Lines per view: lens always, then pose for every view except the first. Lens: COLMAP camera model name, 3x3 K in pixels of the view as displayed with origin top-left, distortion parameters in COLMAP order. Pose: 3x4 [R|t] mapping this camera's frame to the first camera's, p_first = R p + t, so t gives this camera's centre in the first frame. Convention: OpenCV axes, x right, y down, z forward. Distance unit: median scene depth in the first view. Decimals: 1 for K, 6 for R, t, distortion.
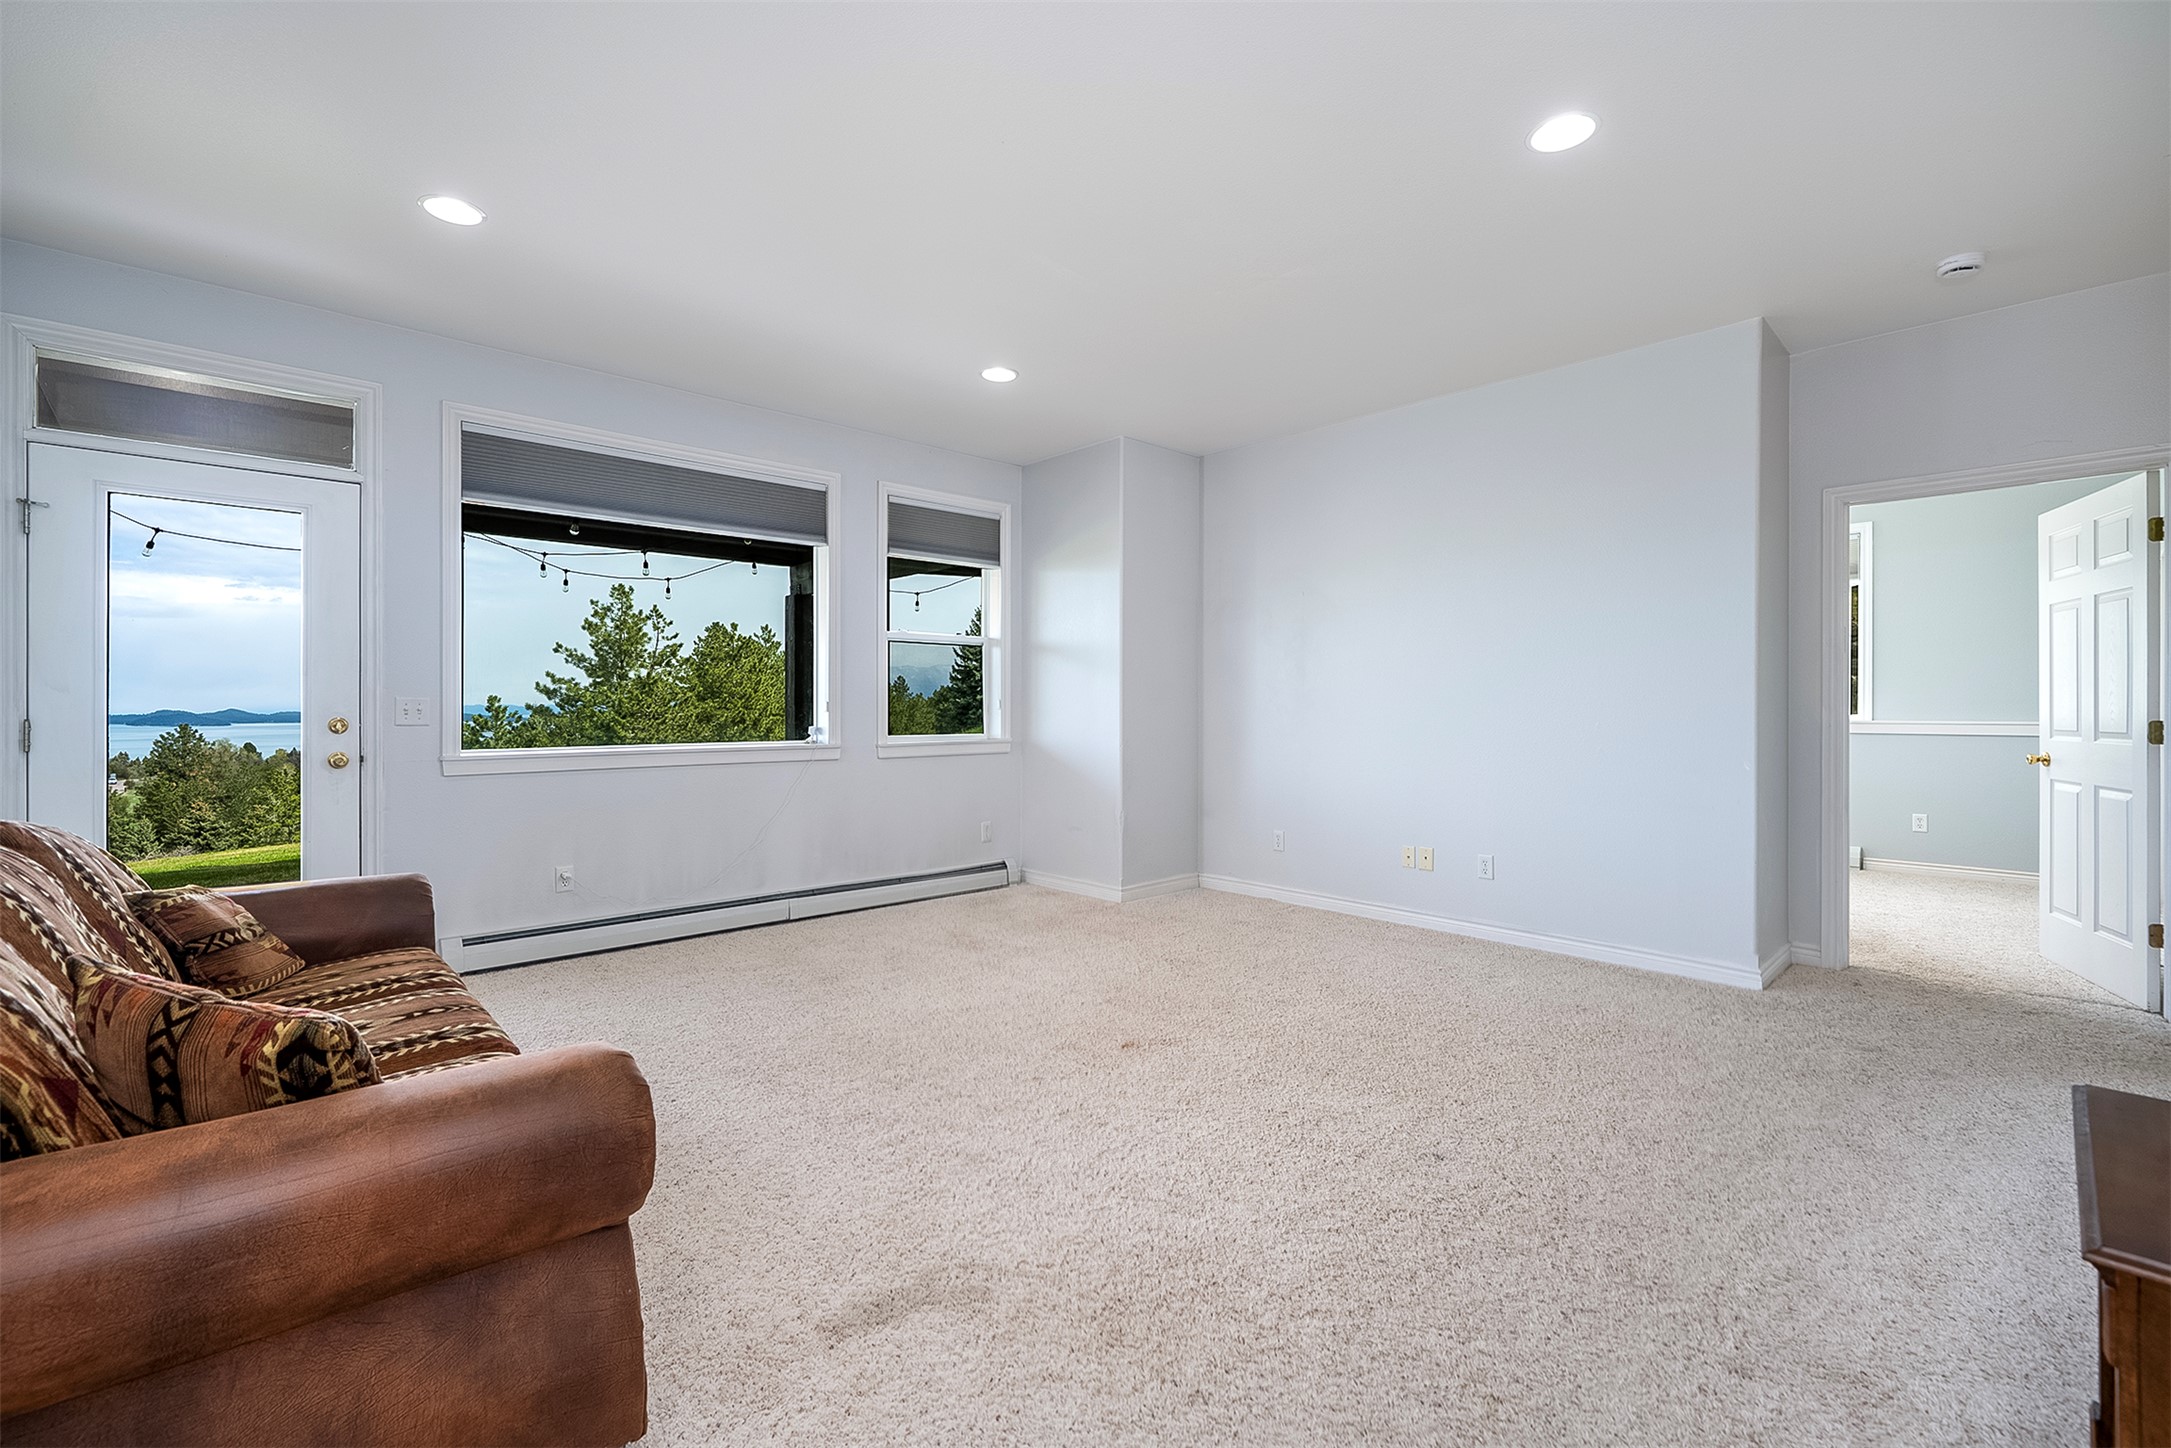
lens RADIAL K [[892.1, 0, 1086.0], [0, 892.1, 716.0], [0, 0, 1]] dist [-0.000464, 0.000141]
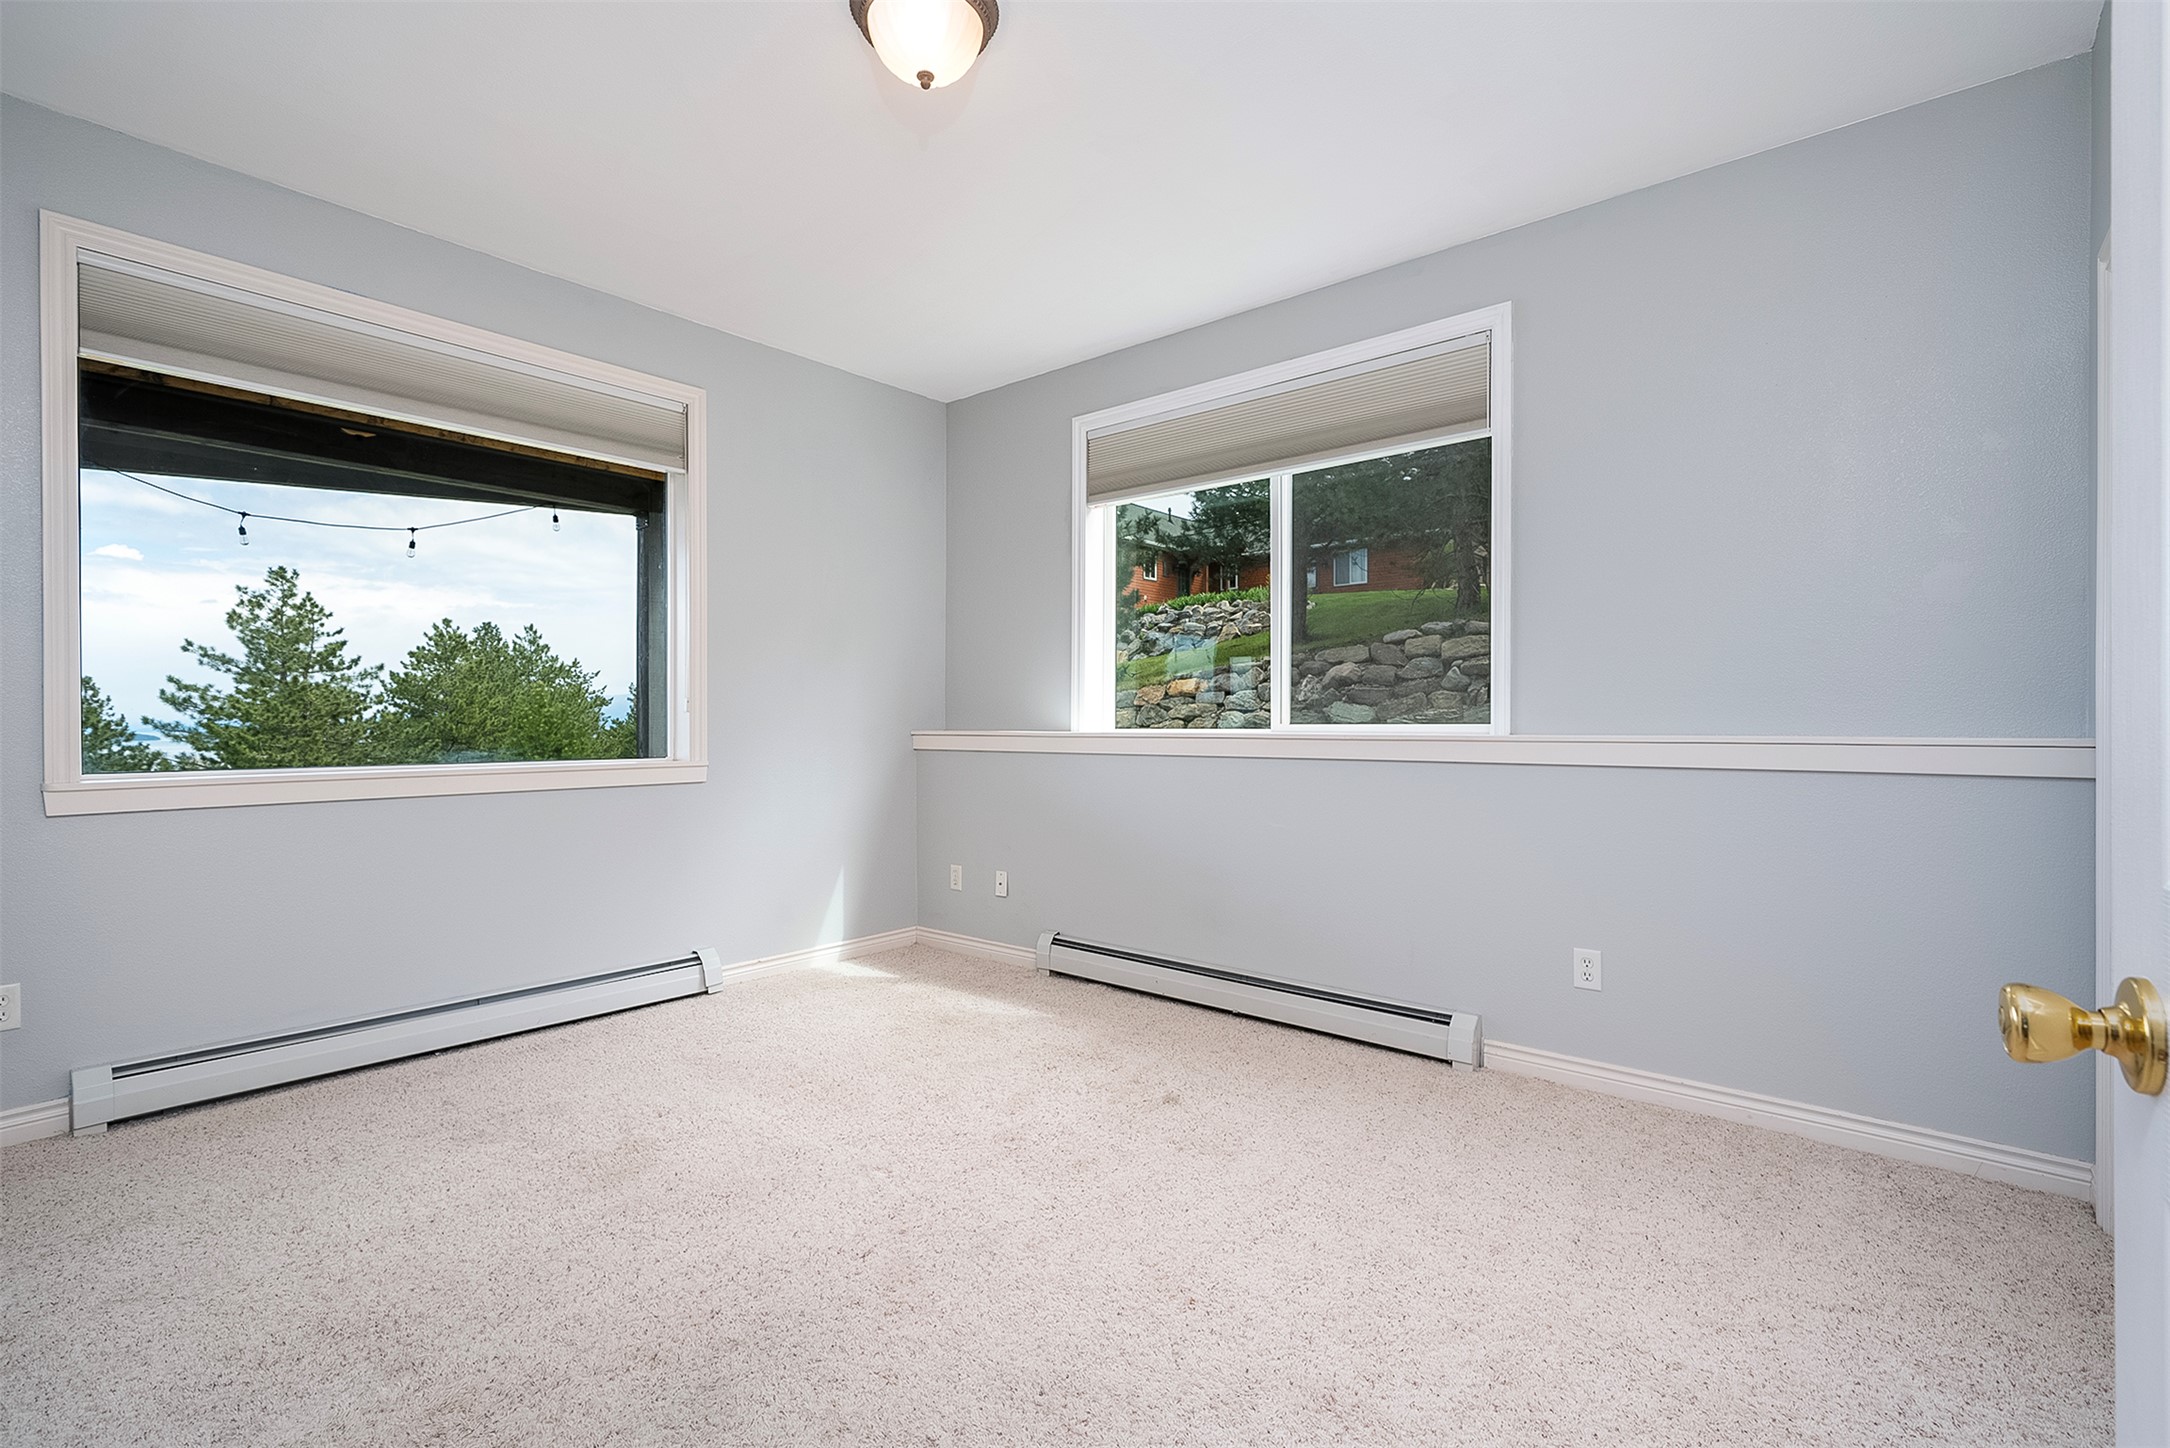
lens RADIAL K [[944.3, 0, 1084.7], [0, 944.3, 724.8], [0, 0, 1]] dist [-0.000628, -0.000054]
pose [[0.991038, -0.003466, 0.133532, 0.077824], [0.004132, 0.999980, -0.004709, 0.000324], [-0.133513, 0.005218, 0.991033, 0.071194]]
